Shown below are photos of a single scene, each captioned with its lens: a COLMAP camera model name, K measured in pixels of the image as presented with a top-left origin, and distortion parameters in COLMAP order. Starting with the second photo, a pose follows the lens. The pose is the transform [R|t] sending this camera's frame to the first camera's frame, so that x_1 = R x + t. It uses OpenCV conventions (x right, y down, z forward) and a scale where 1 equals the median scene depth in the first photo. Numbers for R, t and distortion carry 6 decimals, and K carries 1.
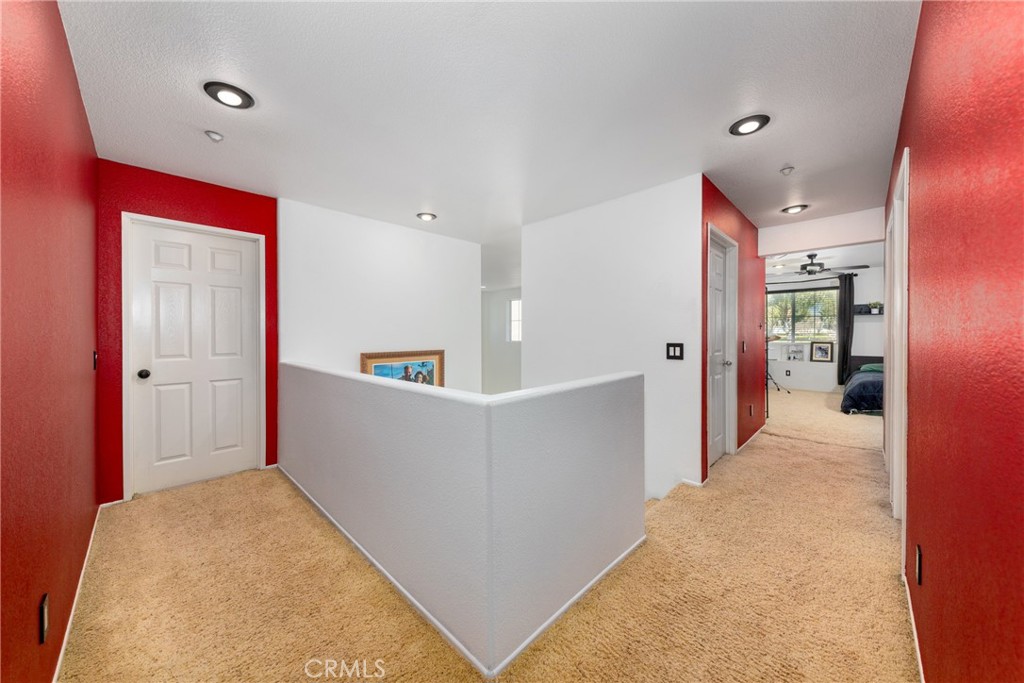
lens RADIAL K [[354.5, 0, 516.6], [0, 354.5, 335.5], [0, 0, 1]] dist [0.004077, -0.001850]
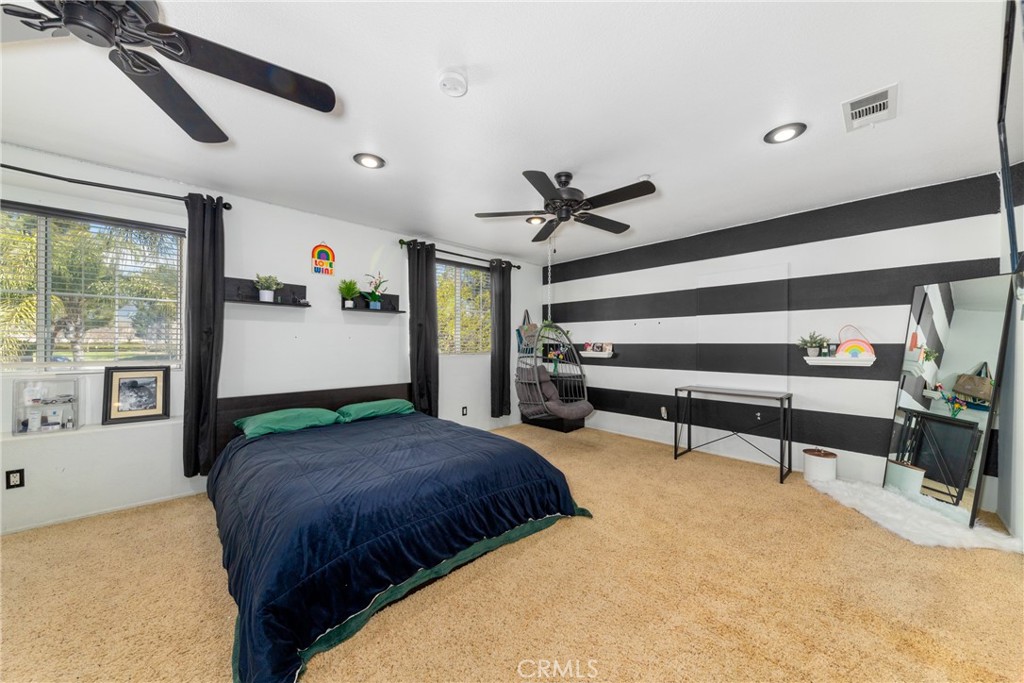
lens RADIAL K [[354.5, 0, 516.5], [0, 354.5, 340.0], [0, 0, 1]] dist [0.004077, -0.001850]
pose [[0.037848, 0.006524, 0.999262, 0.507740], [0.006555, 0.999956, -0.006777, -0.006001], [-0.999262, 0.006807, 0.037804, 0.596449]]
